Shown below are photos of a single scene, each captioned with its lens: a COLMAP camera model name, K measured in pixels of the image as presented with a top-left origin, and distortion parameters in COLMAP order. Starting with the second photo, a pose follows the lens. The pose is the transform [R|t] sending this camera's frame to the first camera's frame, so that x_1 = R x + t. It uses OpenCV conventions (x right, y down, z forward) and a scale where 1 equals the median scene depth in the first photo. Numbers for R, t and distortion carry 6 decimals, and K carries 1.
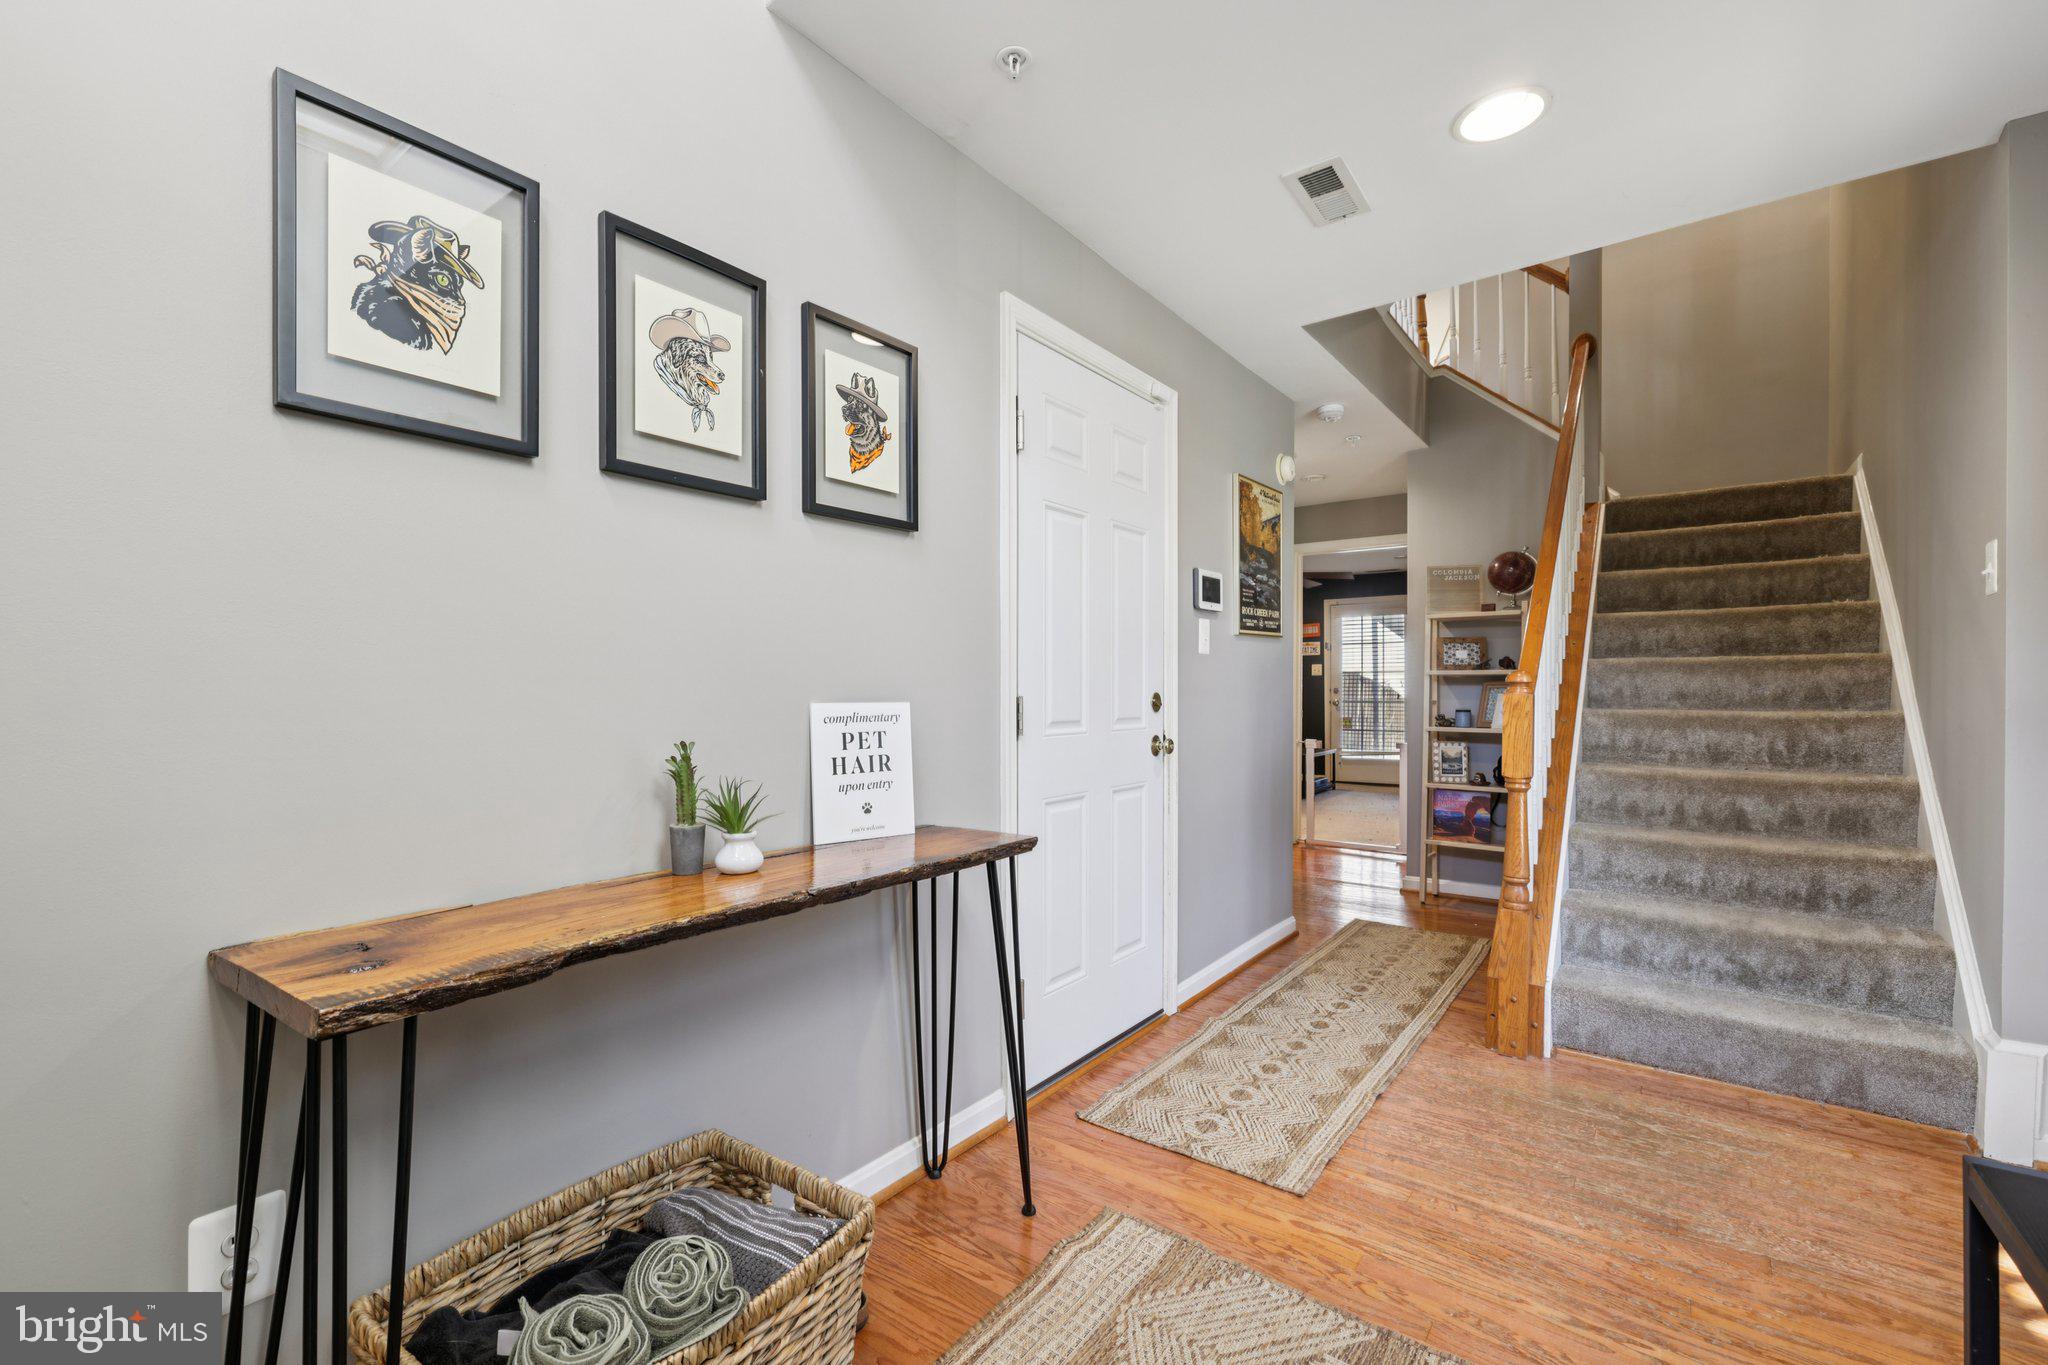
lens RADIAL K [[863.9, 0, 1012.9], [0, 863.9, 691.9], [0, 0, 1]] dist [-0.000239, 0.000041]
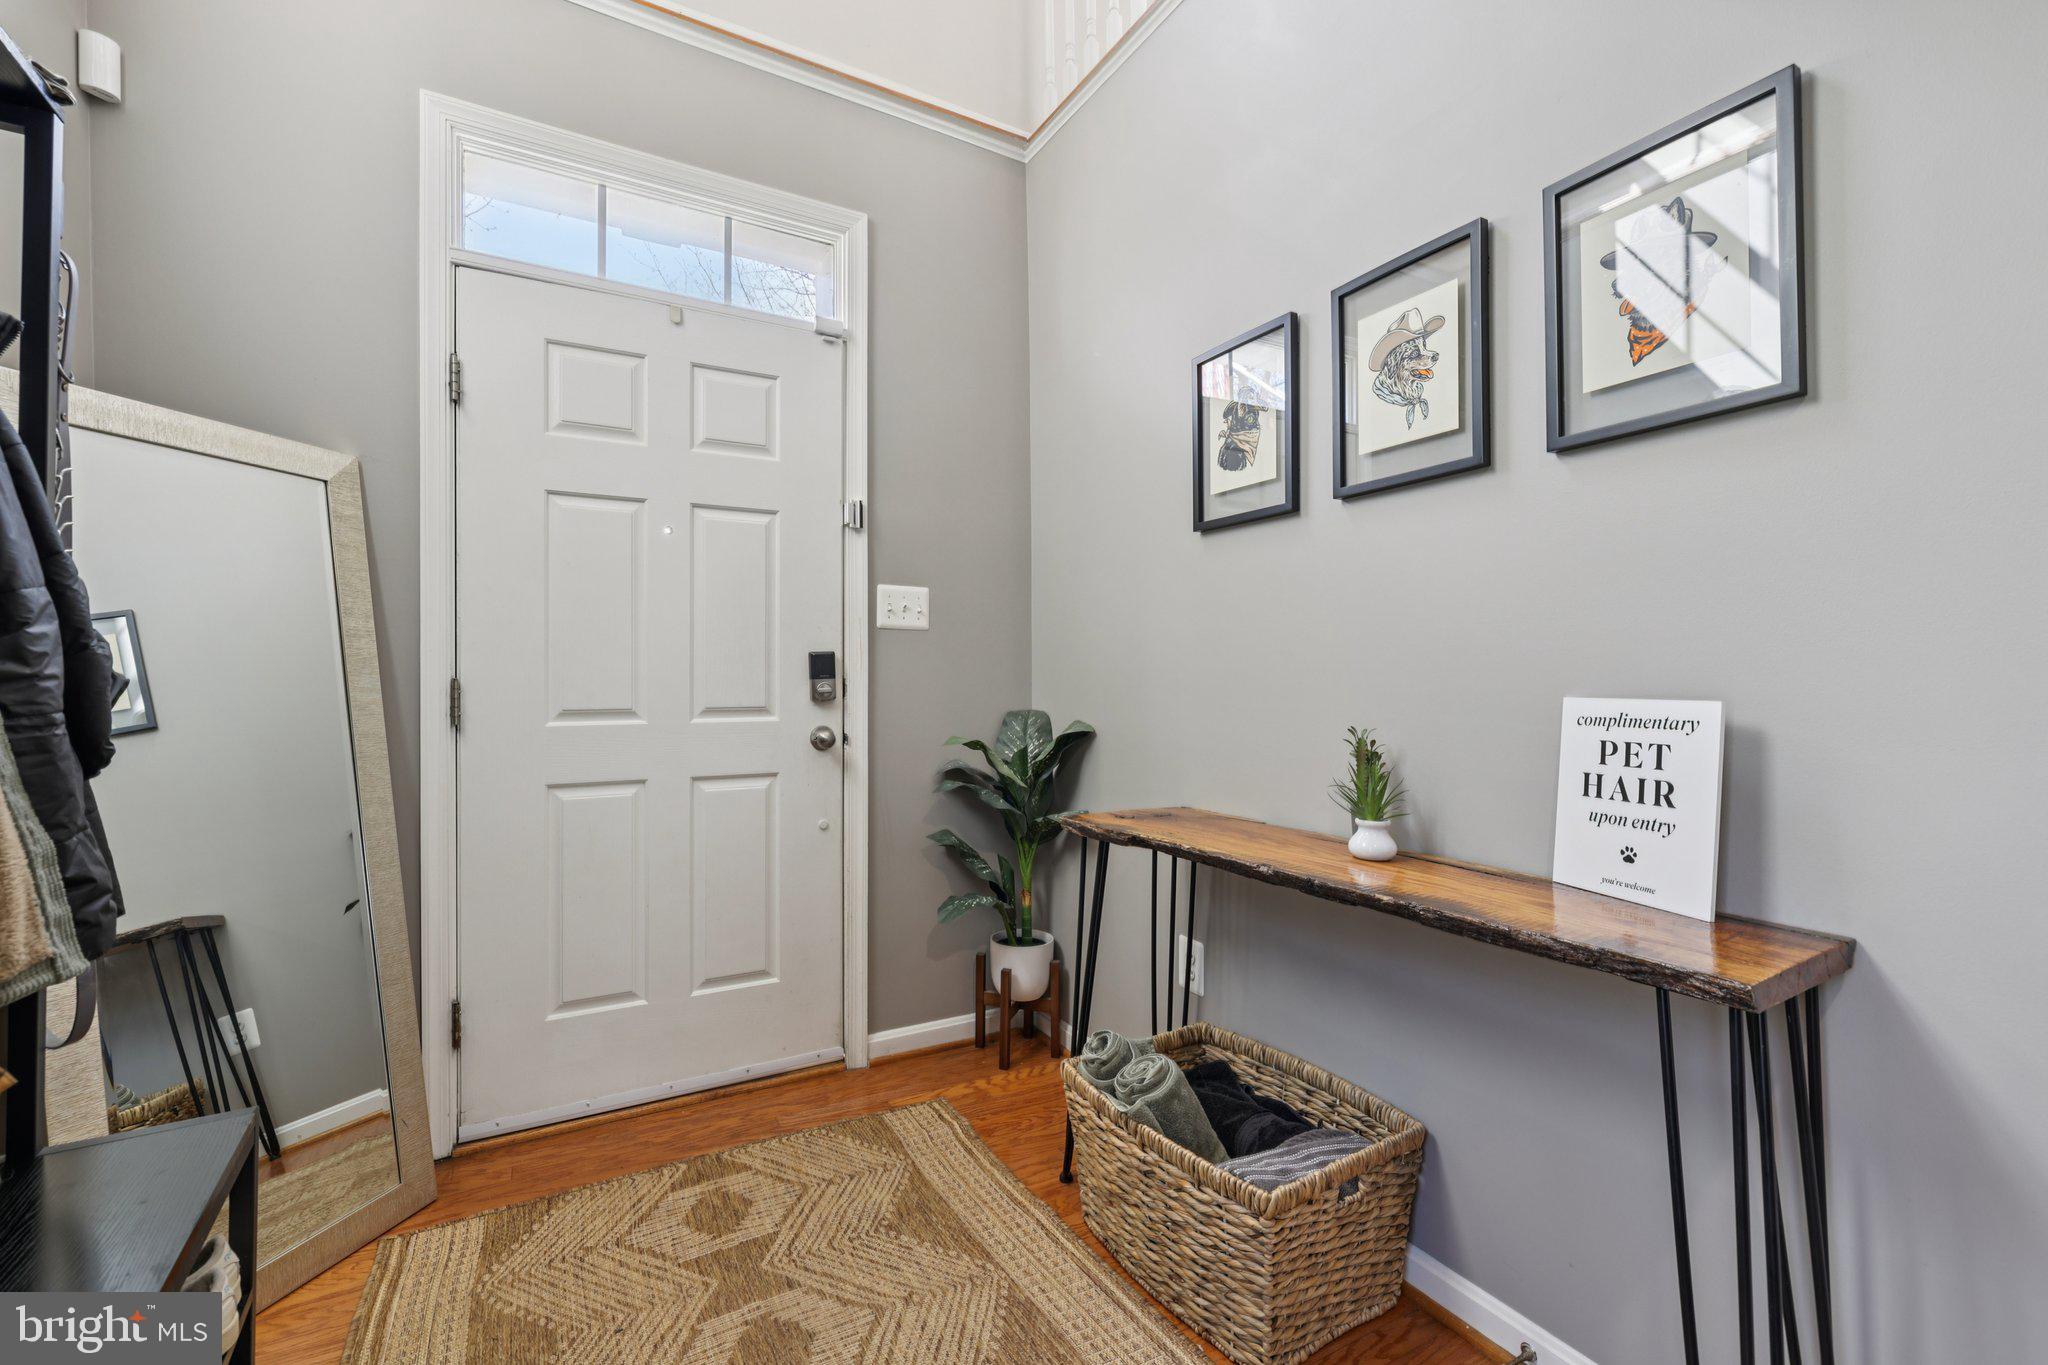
lens RADIAL K [[863.9, 0, 1012.3], [0, 863.9, 669.0], [0, 0, 1]] dist [-0.000239, 0.000041]
pose [[-0.389442, -0.010417, -0.920992, 0.665473], [-0.001454, 0.999942, -0.010695, -0.003387], [0.921050, -0.002826, -0.389435, 0.844414]]
